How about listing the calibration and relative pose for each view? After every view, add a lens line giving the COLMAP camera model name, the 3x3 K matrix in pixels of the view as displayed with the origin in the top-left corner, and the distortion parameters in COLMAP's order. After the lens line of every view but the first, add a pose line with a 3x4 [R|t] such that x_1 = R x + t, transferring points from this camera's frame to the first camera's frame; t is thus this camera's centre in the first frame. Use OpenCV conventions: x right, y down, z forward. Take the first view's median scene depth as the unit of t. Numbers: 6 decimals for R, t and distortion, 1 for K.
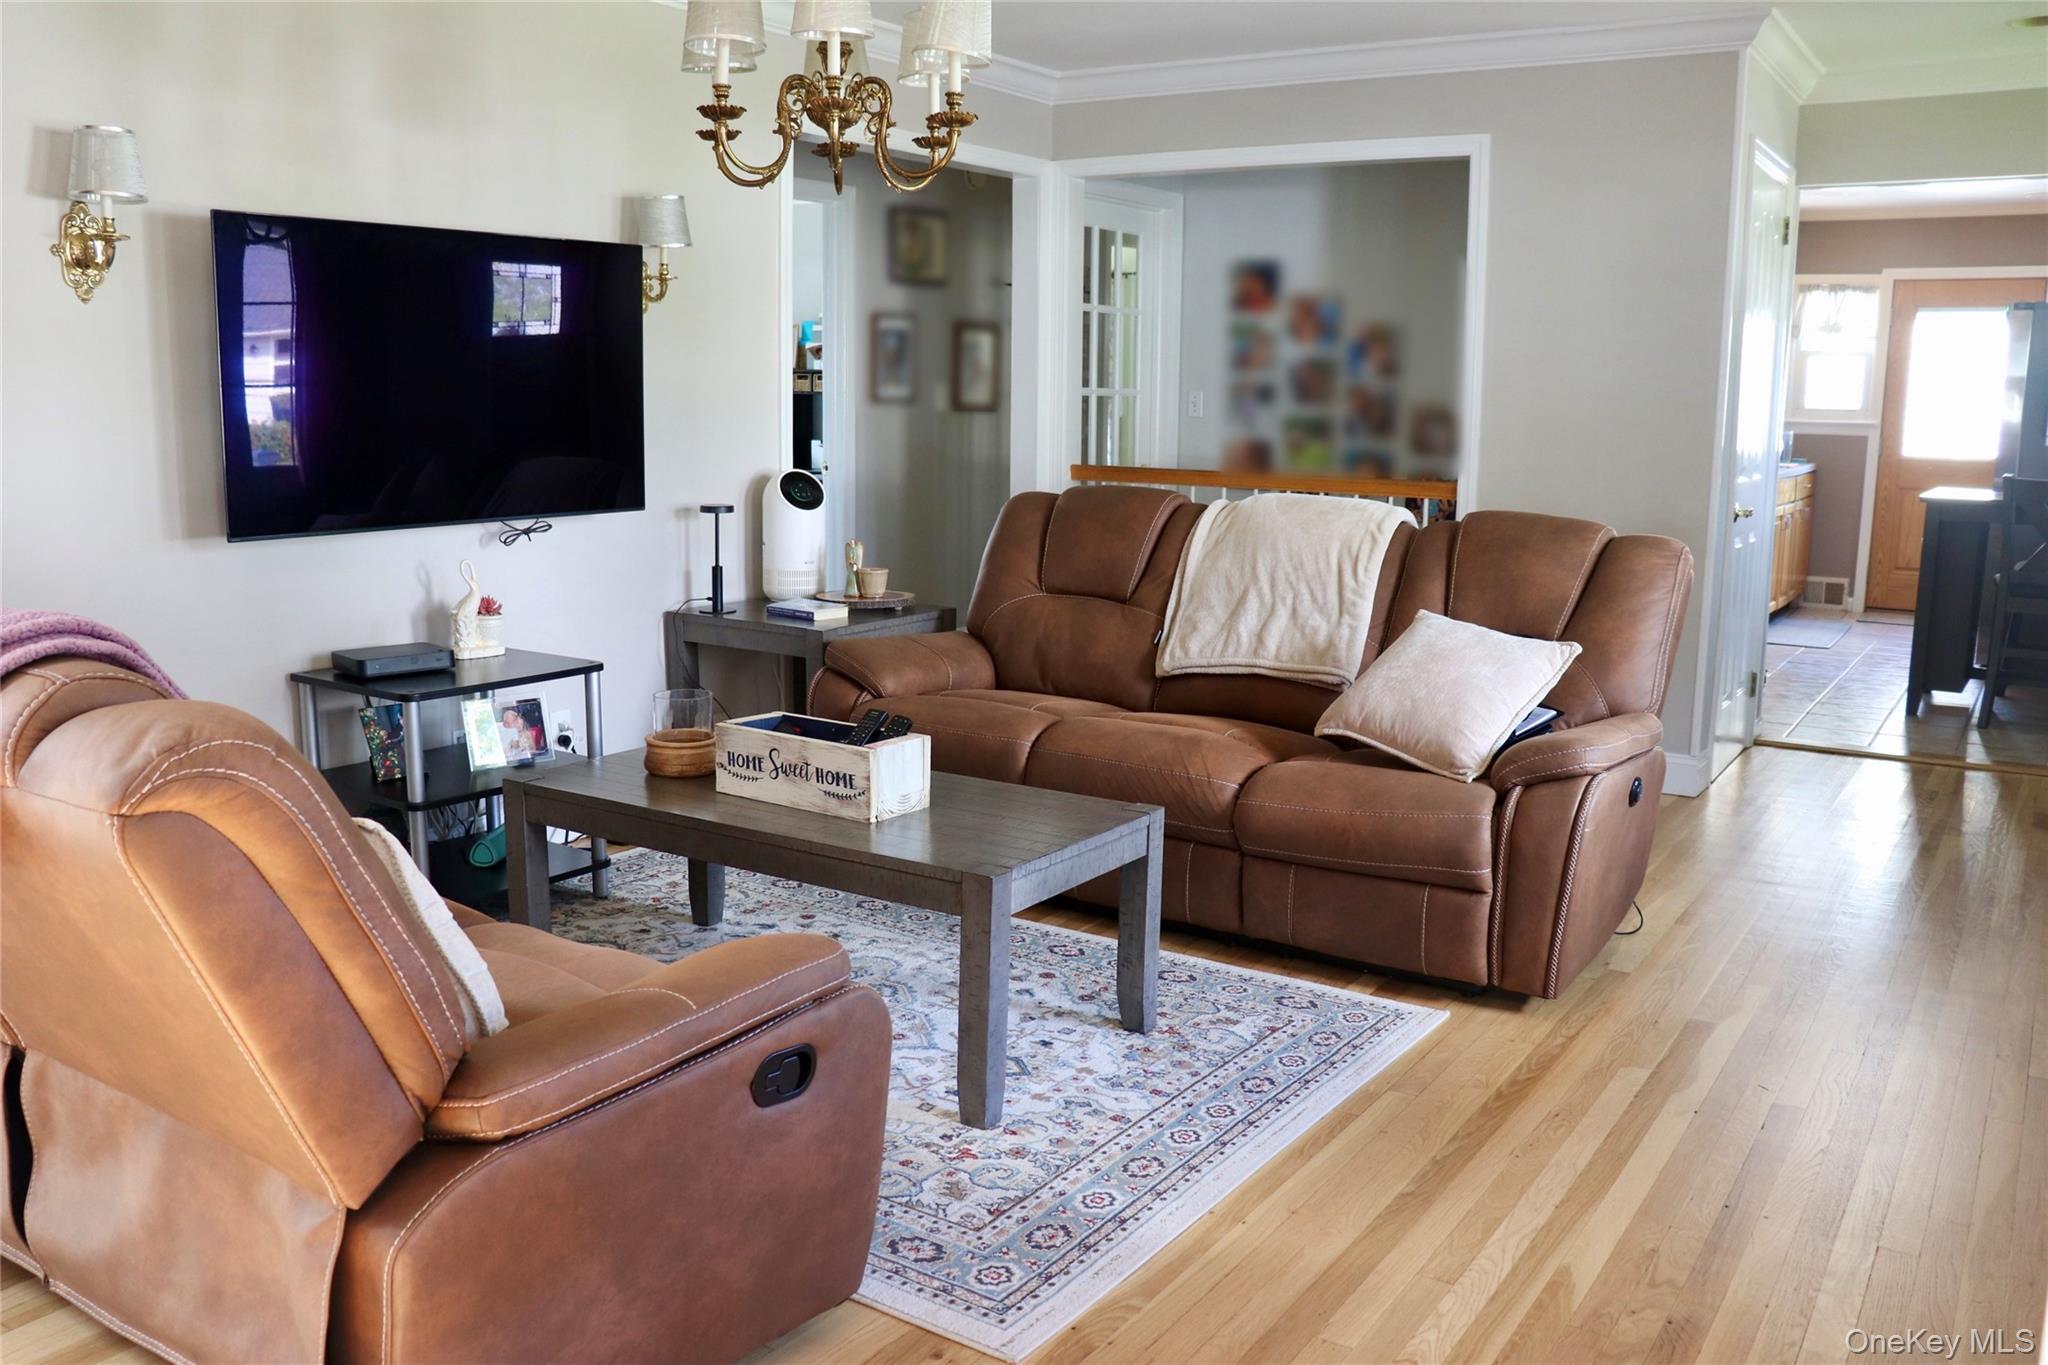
lens RADIAL K [[1681.3, 0, 1024.0], [0, 1681.3, 682.5], [0, 0, 1]] dist [-0.161389, 0.135068]
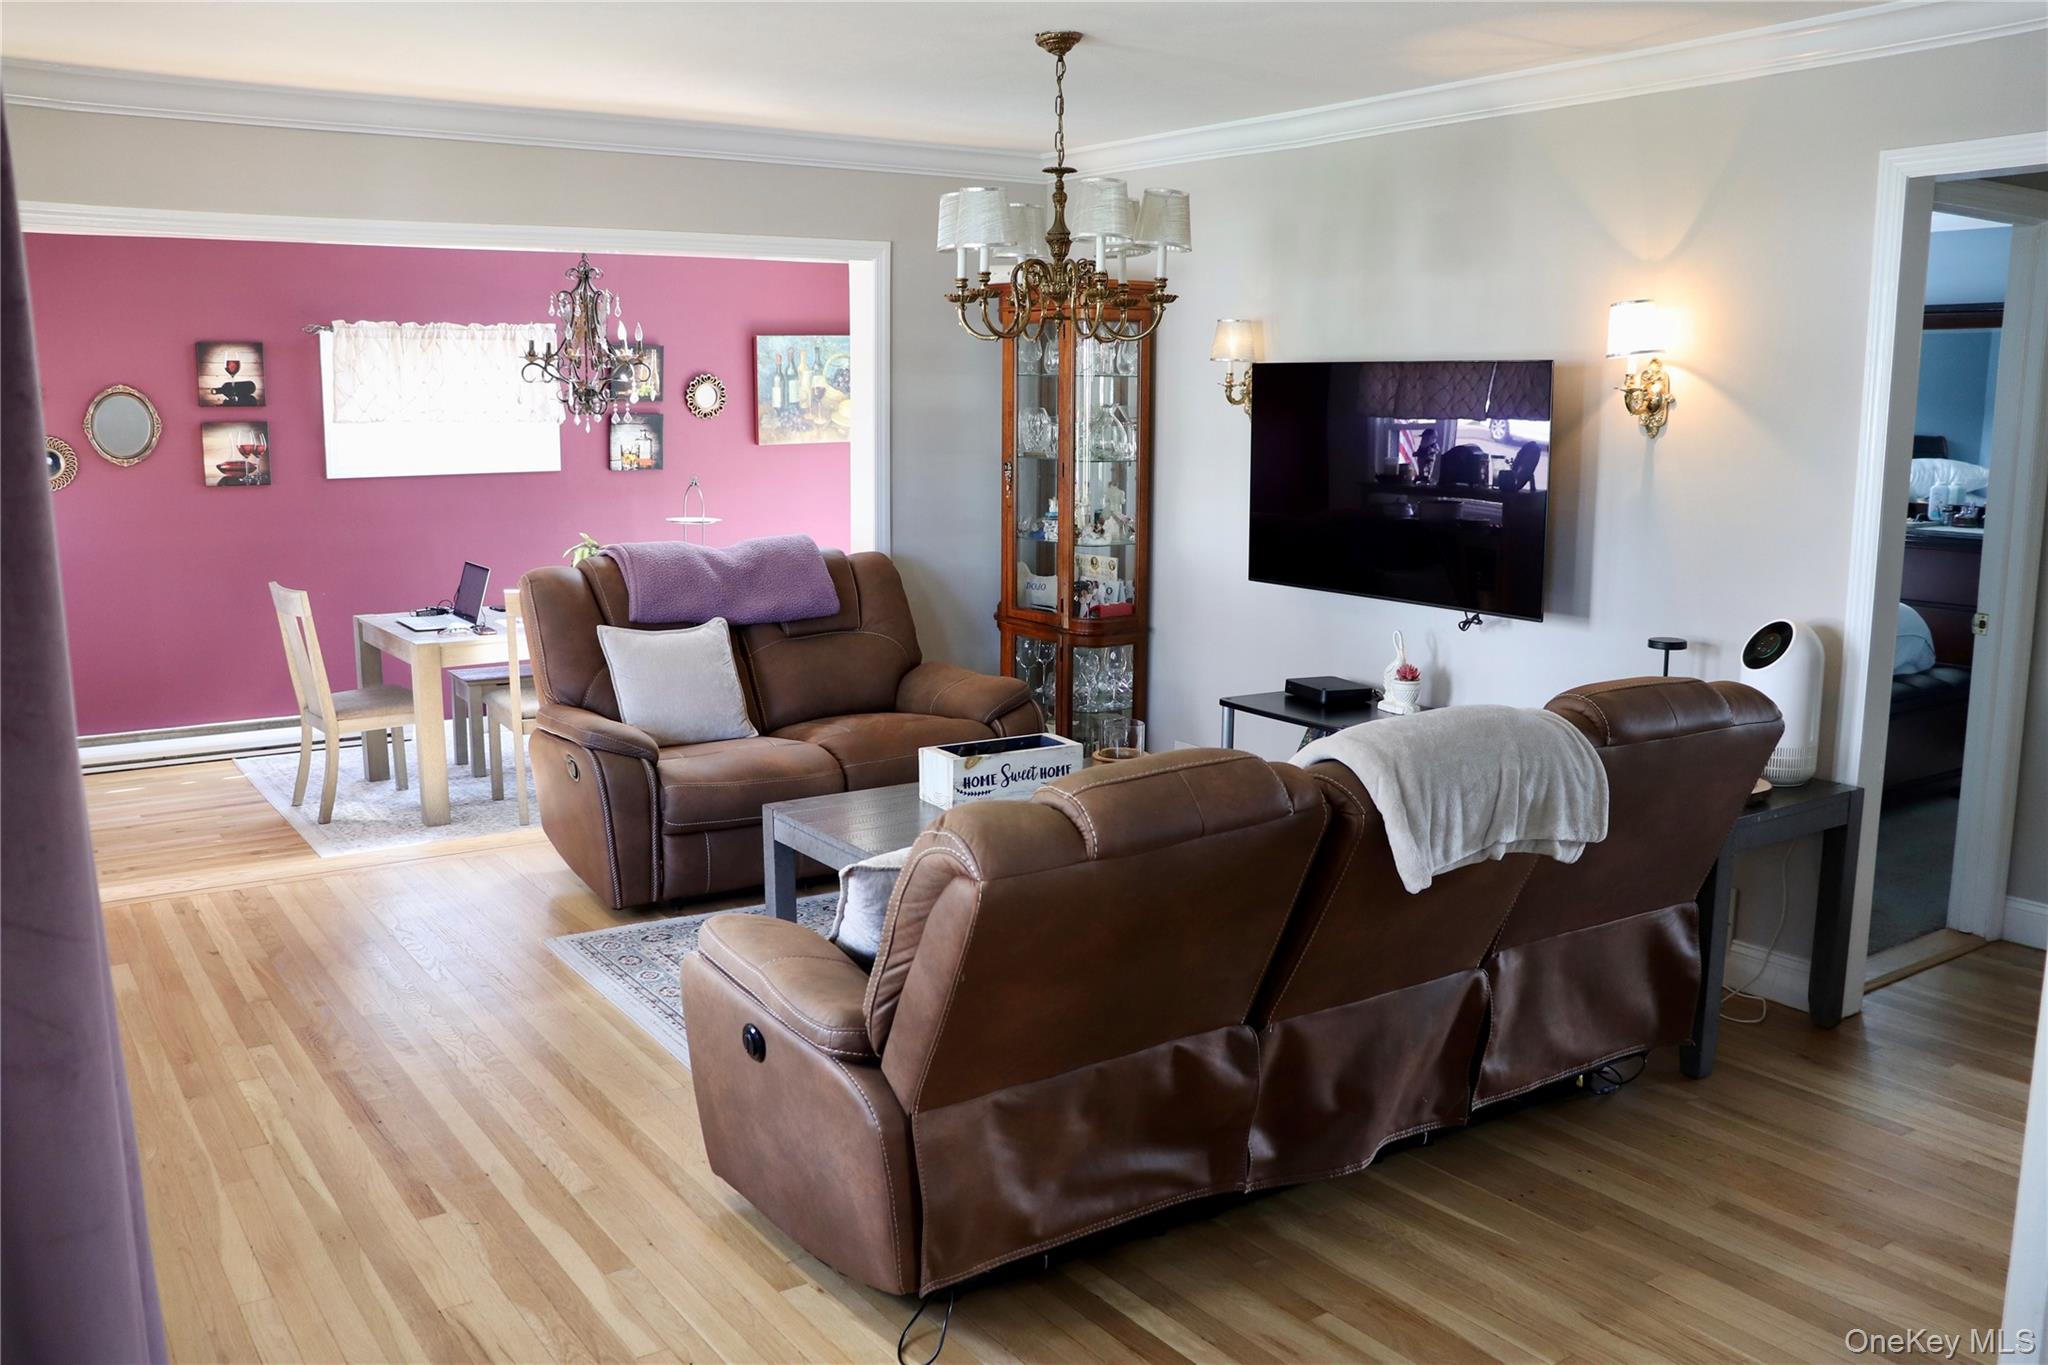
lens RADIAL K [[1681.3, 0, 1024.0], [0, 1681.3, 682.5], [0, 0, 1]] dist [-0.161389, 0.135068]
pose [[-0.362446, 0.146229, -0.920462, 1.025465], [-0.174591, 0.959479, 0.221176, -0.298381], [0.915506, 0.240869, -0.322229, 1.318141]]
